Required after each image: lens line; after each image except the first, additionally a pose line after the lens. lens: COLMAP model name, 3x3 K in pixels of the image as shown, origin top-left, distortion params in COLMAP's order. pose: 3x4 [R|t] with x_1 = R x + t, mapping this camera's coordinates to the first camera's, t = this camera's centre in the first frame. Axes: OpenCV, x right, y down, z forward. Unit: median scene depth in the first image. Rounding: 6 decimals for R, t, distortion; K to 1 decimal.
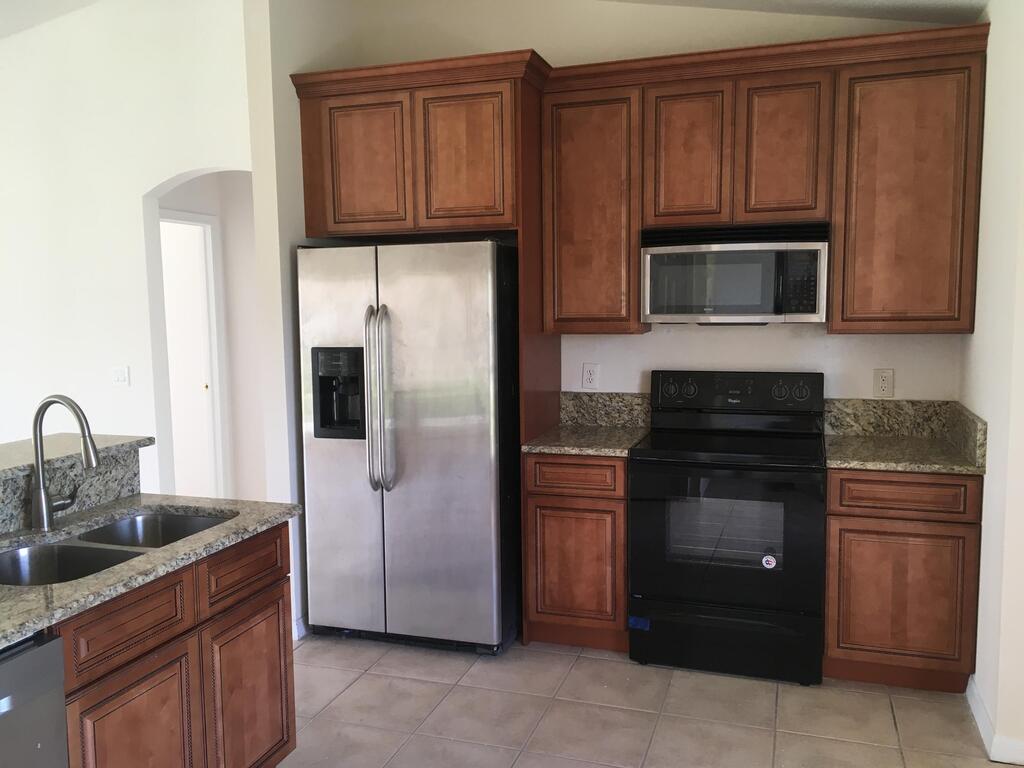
lens RADIAL K [[873.2, 0, 509.3], [0, 873.2, 390.1], [0, 0, 1]] dist [0.036789, -0.011900]
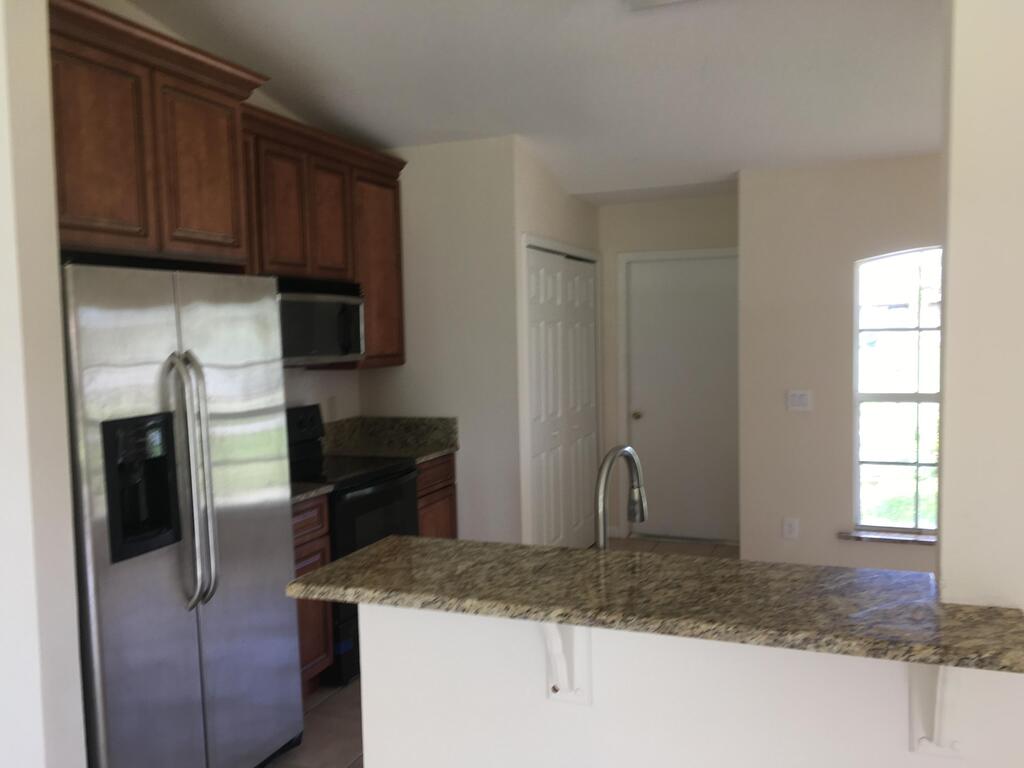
lens RADIAL K [[873.2, 0, 509.3], [0, 873.2, 390.1], [0, 0, 1]] dist [0.036789, -0.011900]
pose [[0.060339, -0.057977, 0.996493, -0.869200], [0.124831, 0.990913, 0.050094, -0.068832], [-0.990342, 0.121371, 0.067028, 0.684372]]
